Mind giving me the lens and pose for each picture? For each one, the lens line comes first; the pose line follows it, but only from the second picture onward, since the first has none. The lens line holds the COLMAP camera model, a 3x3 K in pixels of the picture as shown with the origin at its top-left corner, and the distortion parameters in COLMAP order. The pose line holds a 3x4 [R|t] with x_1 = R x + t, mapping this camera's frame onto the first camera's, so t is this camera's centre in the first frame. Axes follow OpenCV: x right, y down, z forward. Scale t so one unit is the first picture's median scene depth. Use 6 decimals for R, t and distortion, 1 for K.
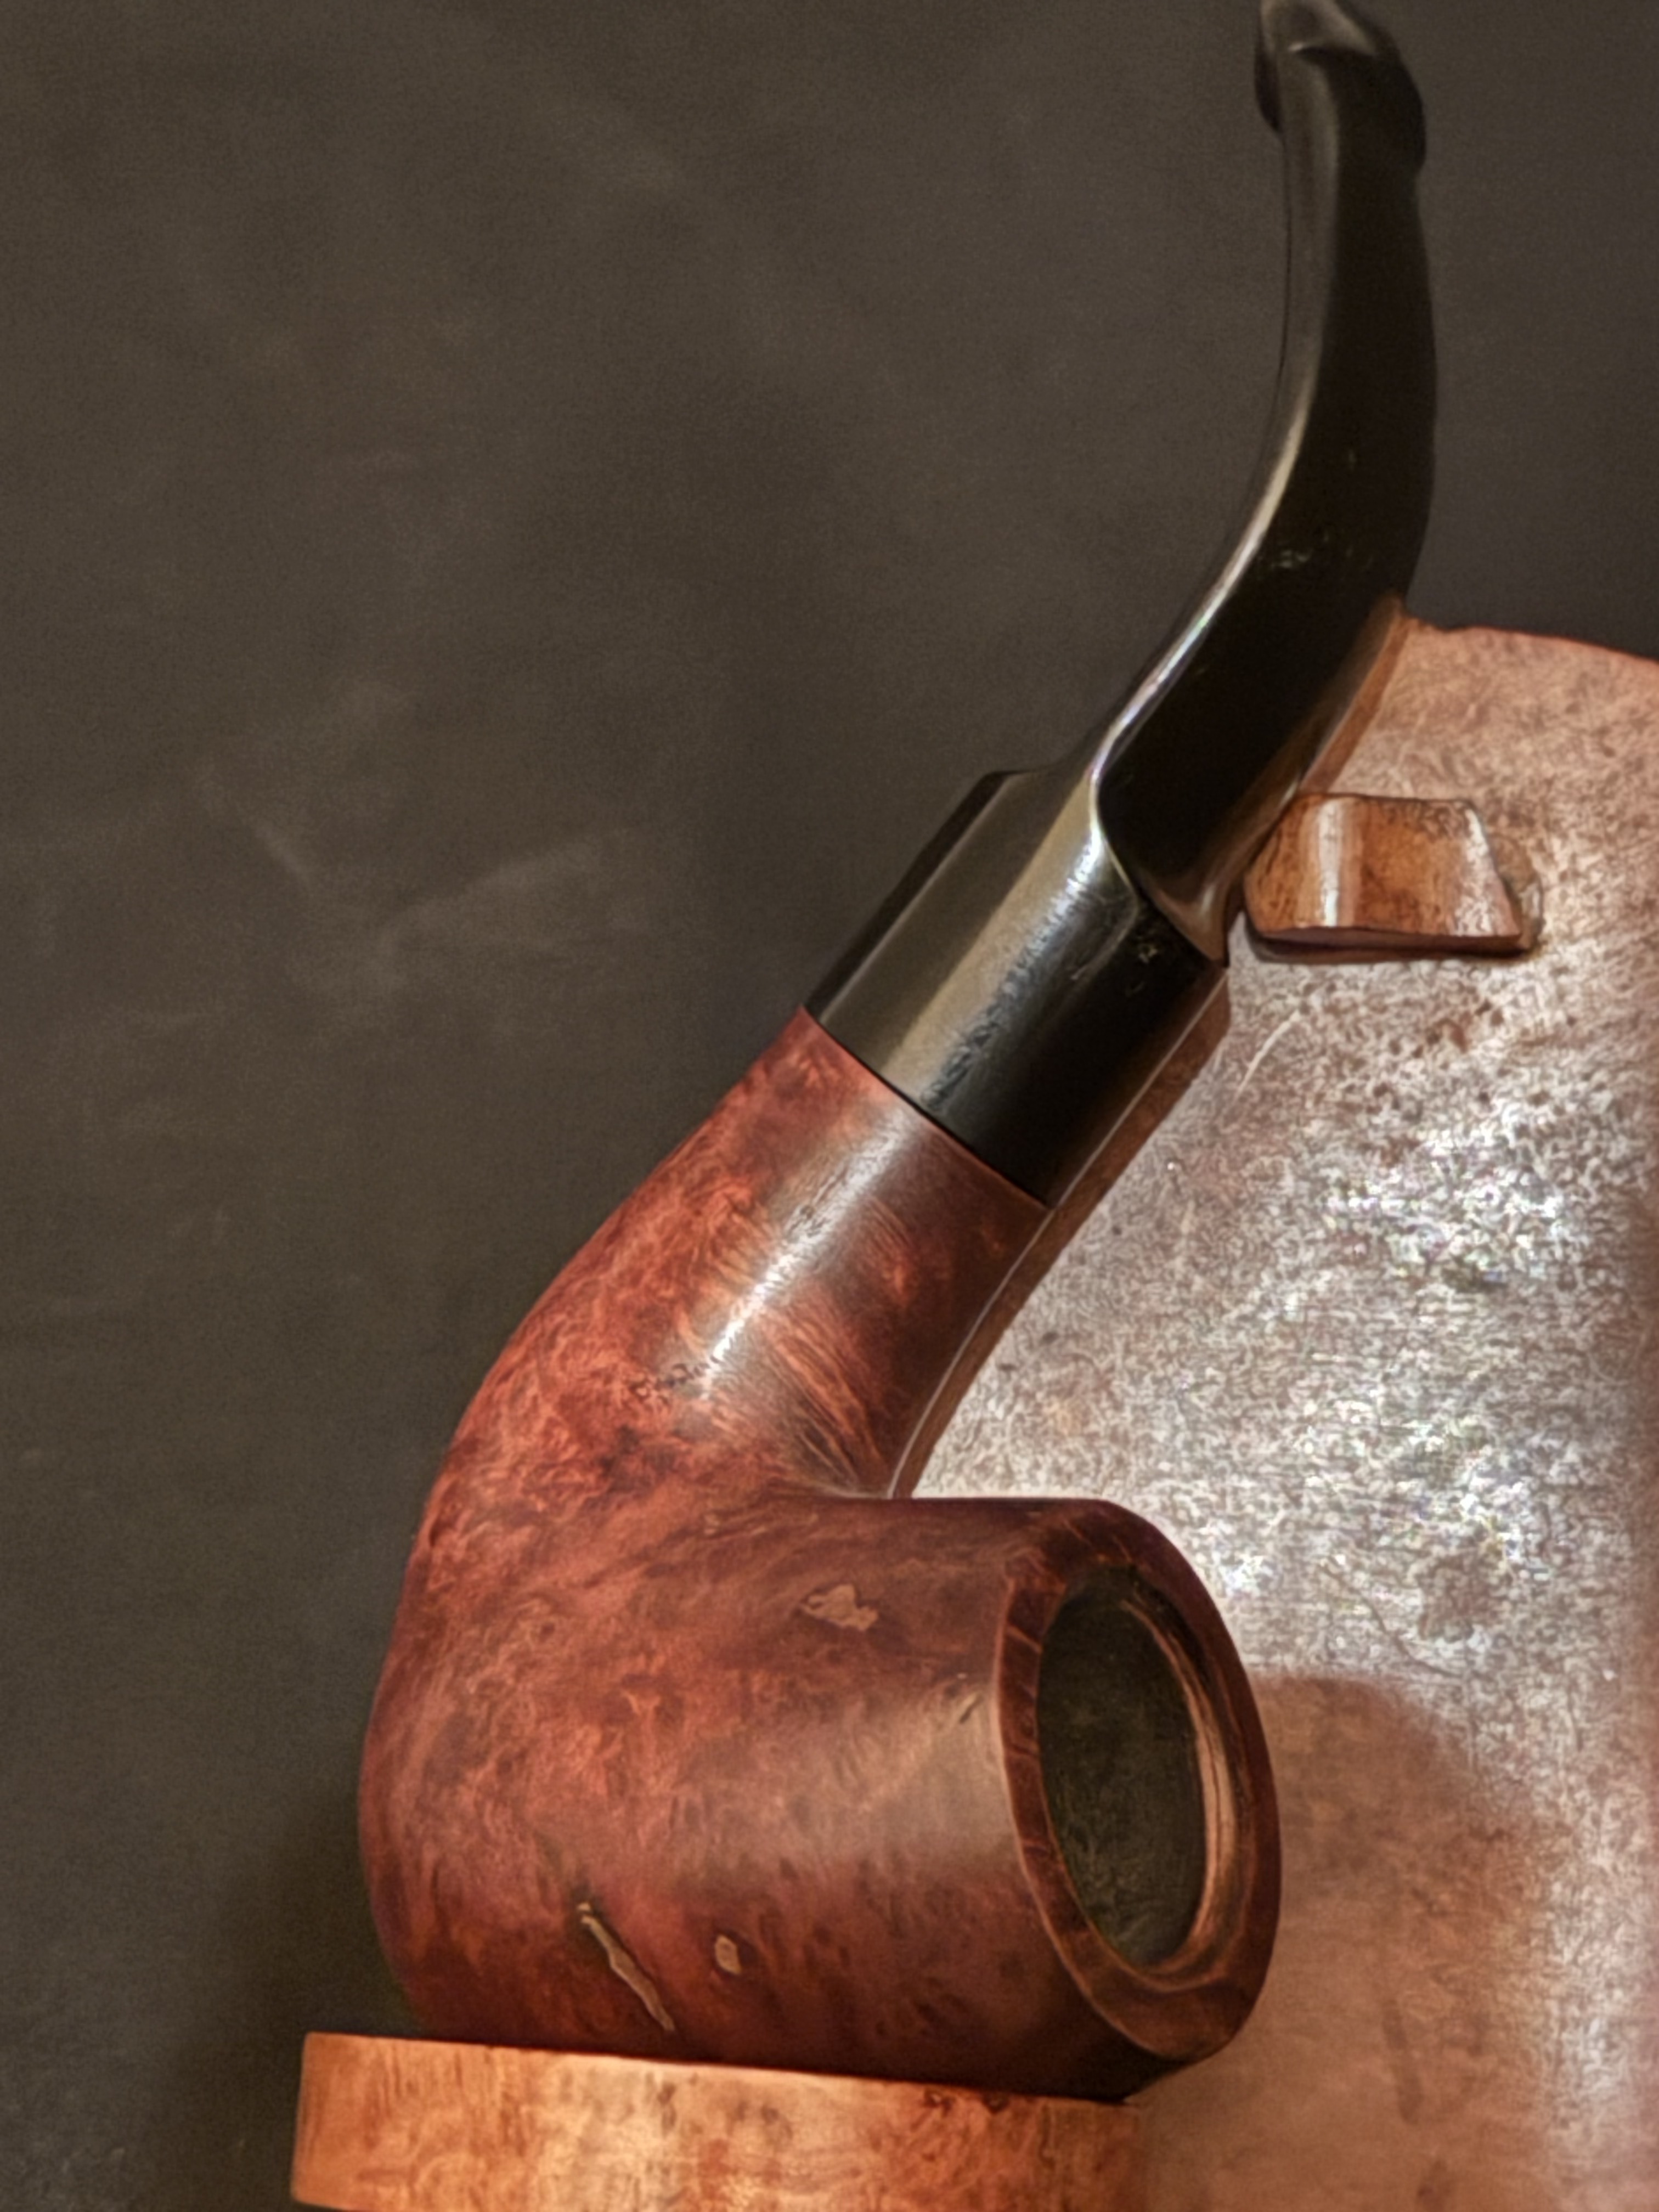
lens RADIAL K [[4992.2, 0, 864.5], [0, 4992.2, 1075.8], [0, 0, 1]] dist [0.154266, 0.000000]
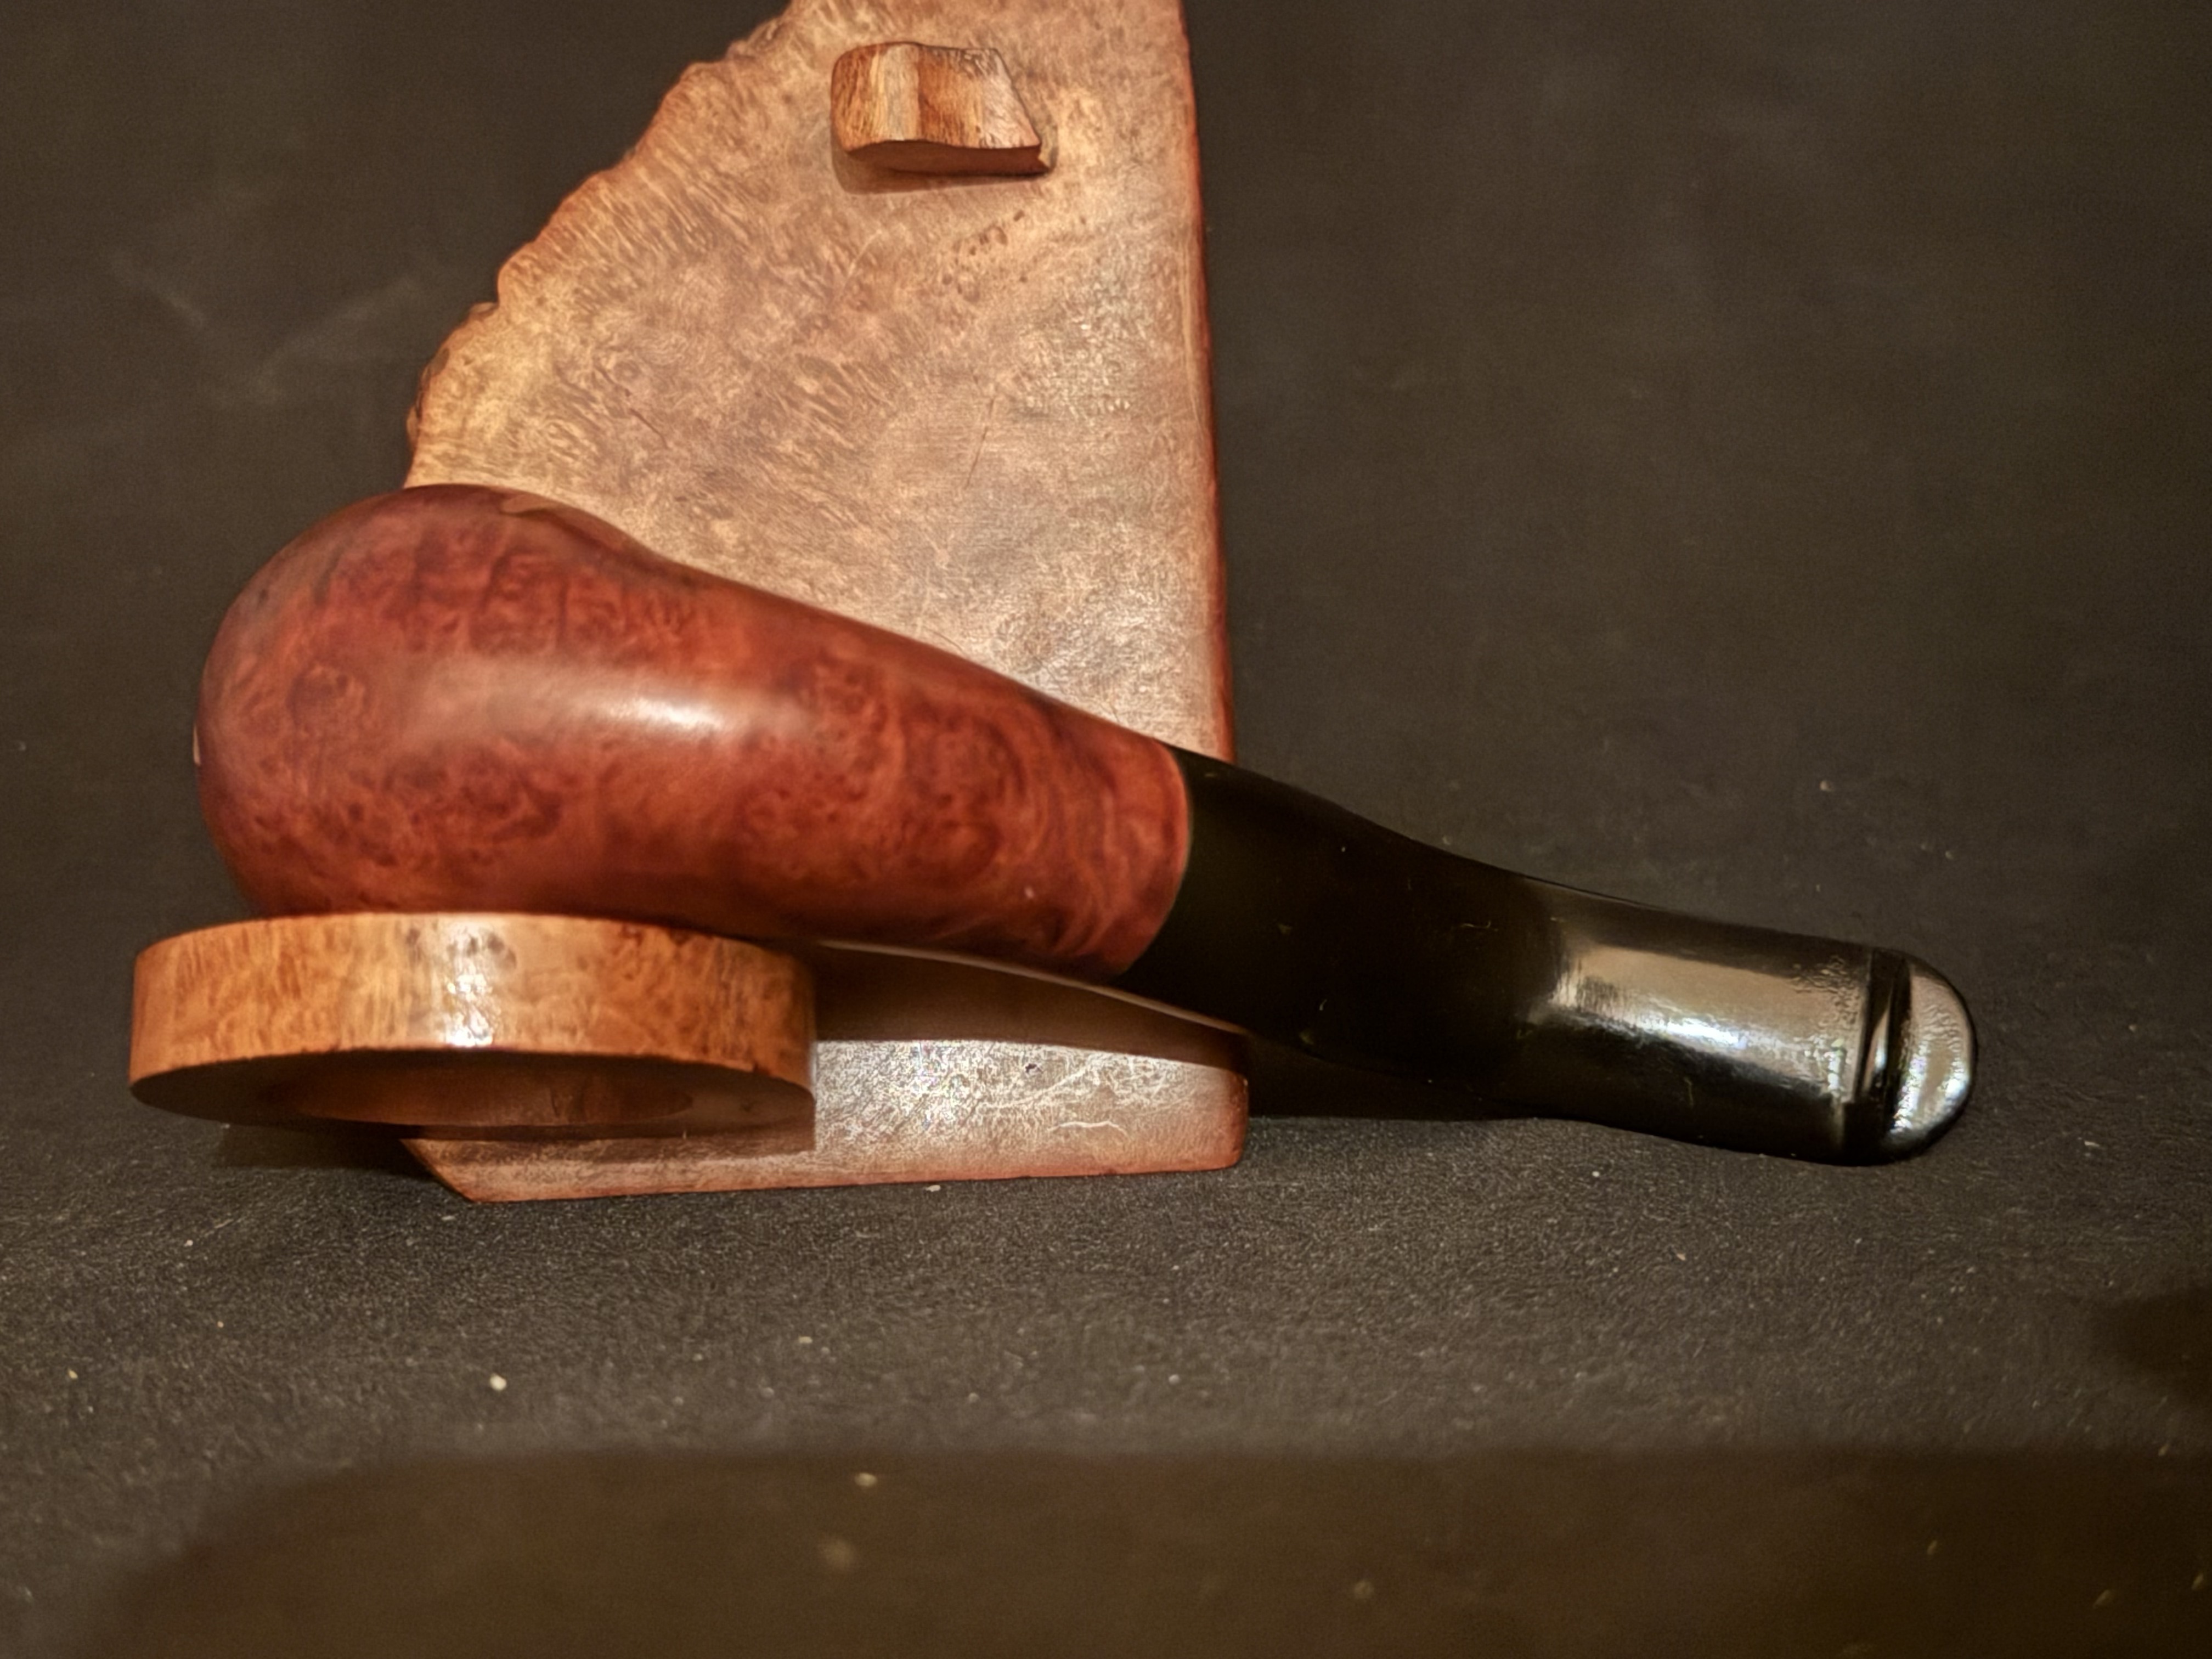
lens RADIAL K [[3166.7, 0, 1101.8], [0, 3166.7, 812.2], [0, 0, 1]] dist [0.114719, 0.000000]
pose [[0.990225, -0.066468, 0.122620, 0.030795], [0.069241, 0.997429, -0.018490, 0.167976], [-0.121075, 0.026800, 0.992281, 0.155382]]
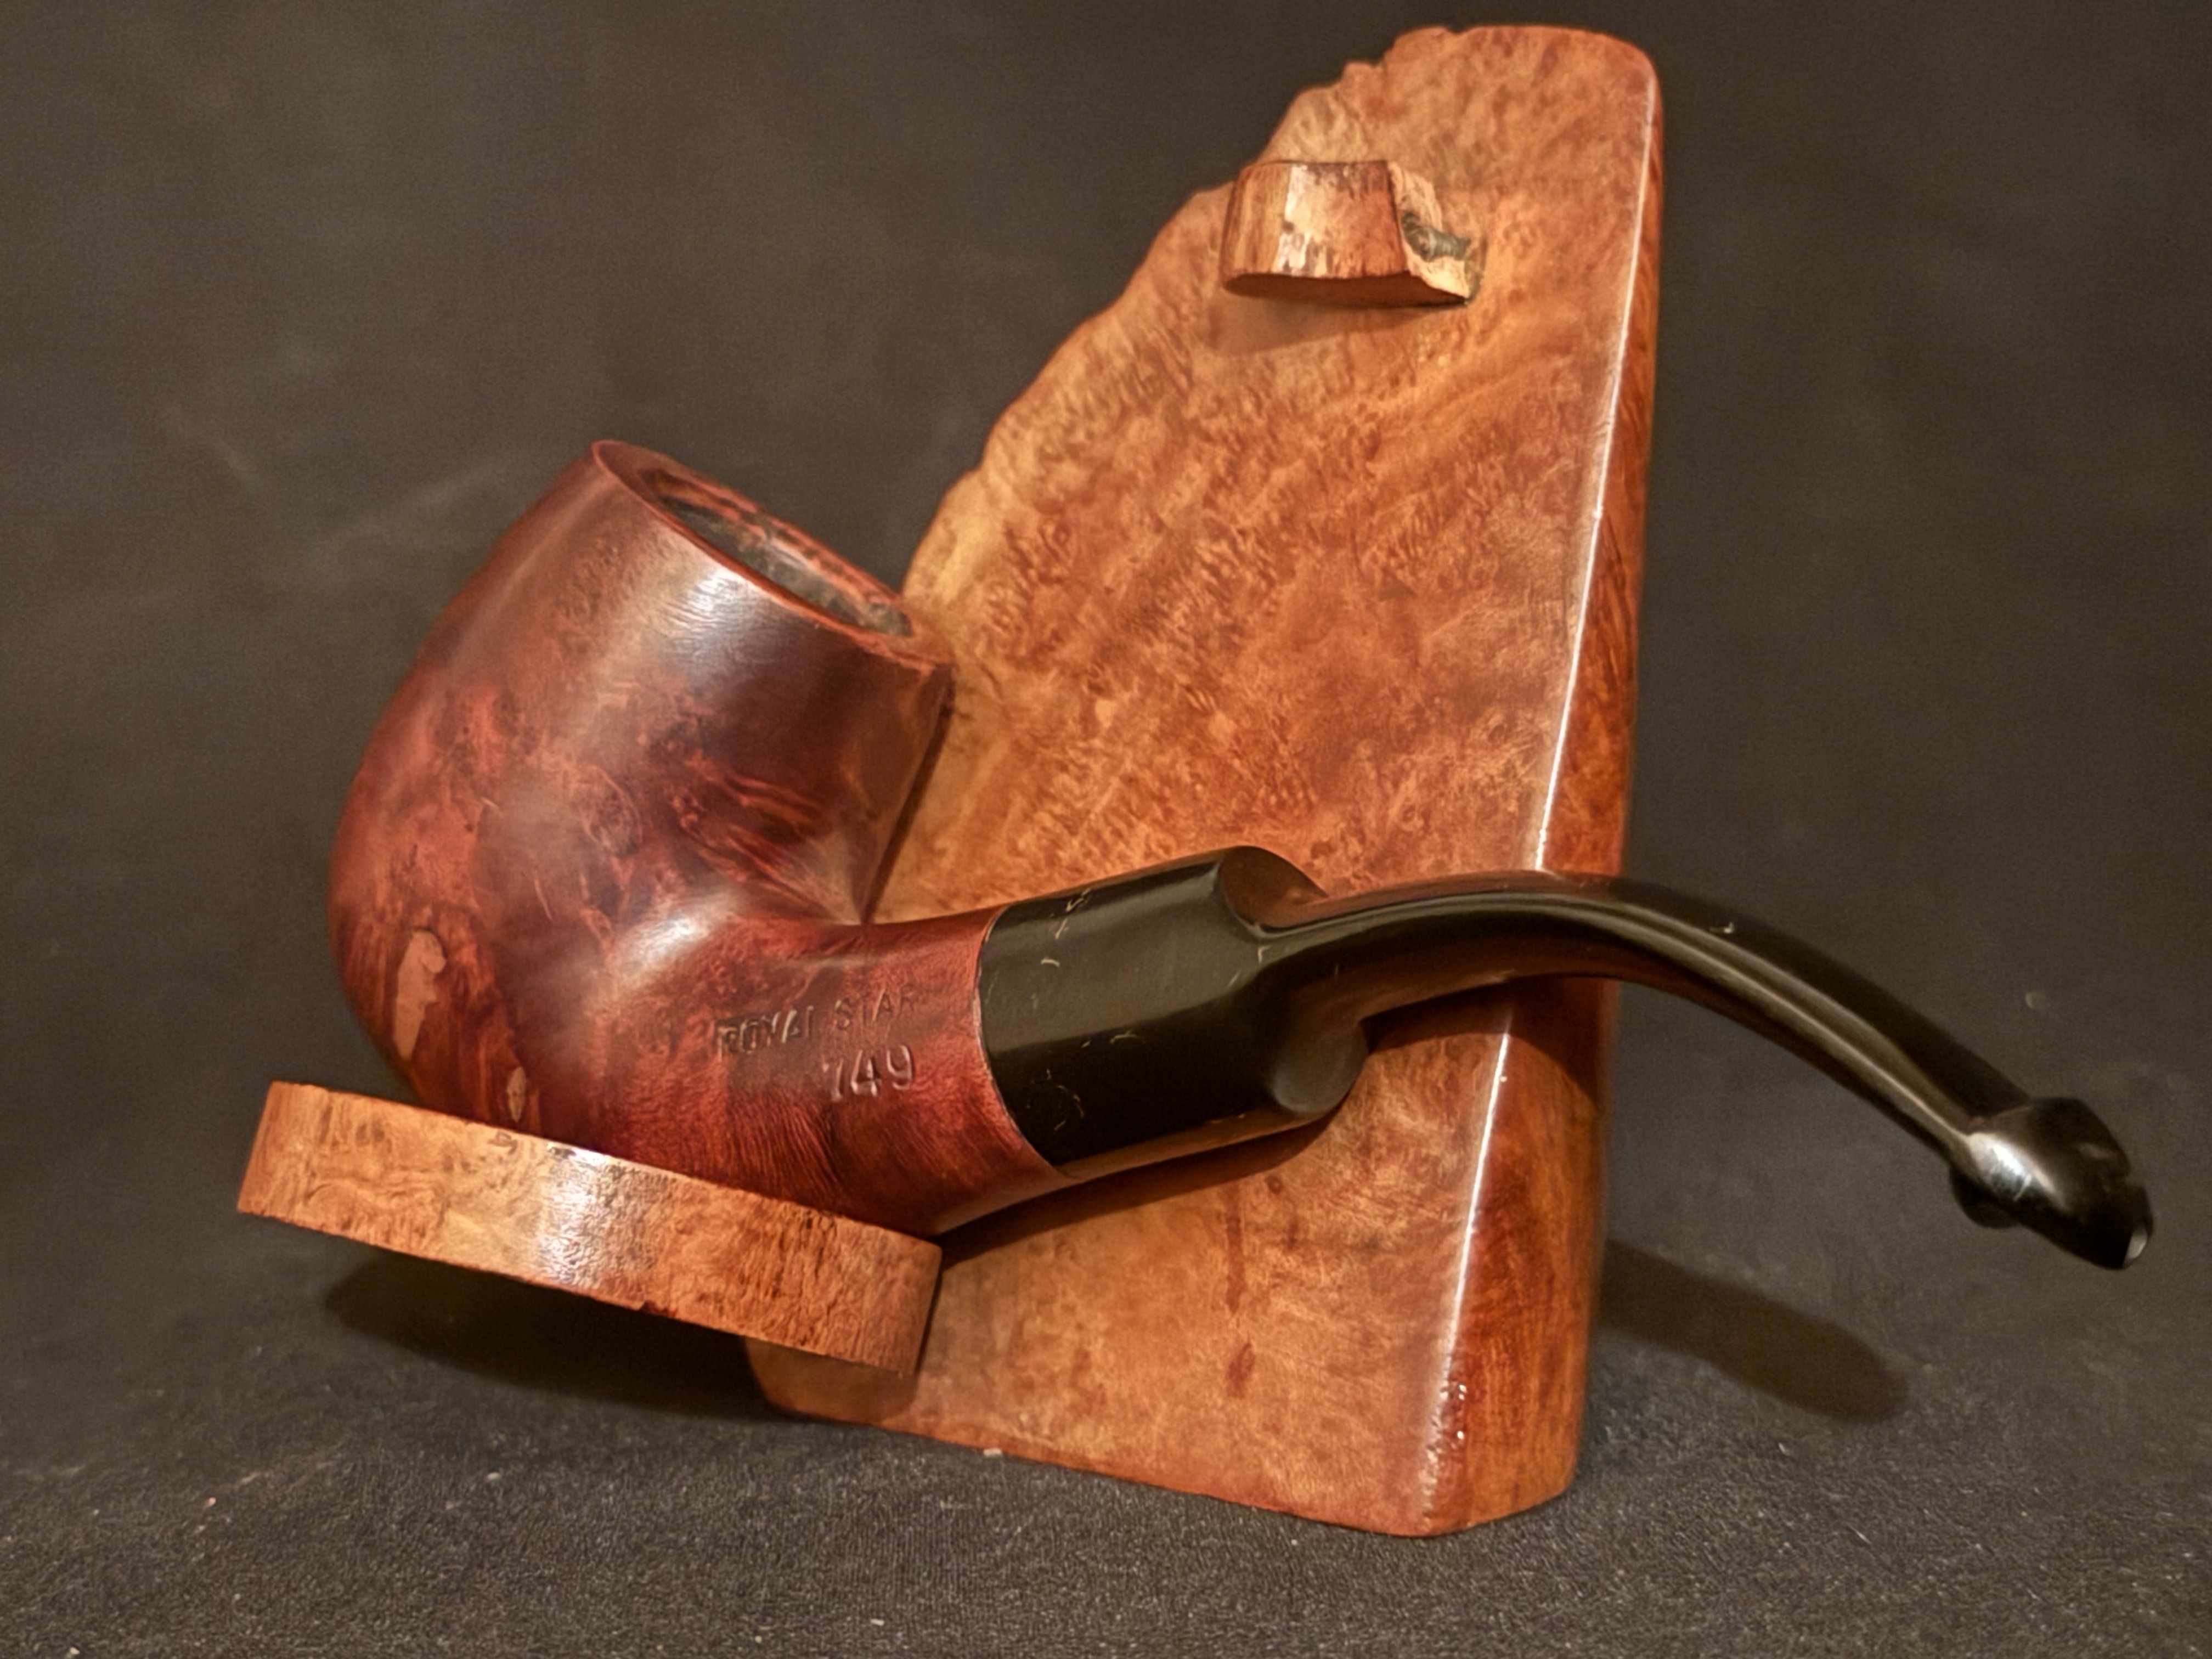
lens RADIAL K [[3467.2, 0, 1094.9], [0, 3467.2, 790.3], [0, 0, 1]] dist [0.099754, 0.000000]
pose [[0.799633, 0.003846, -0.600477, 0.545393], [-0.050304, 0.996894, -0.060603, 0.139233], [0.598378, 0.078666, 0.797342, 0.345718]]
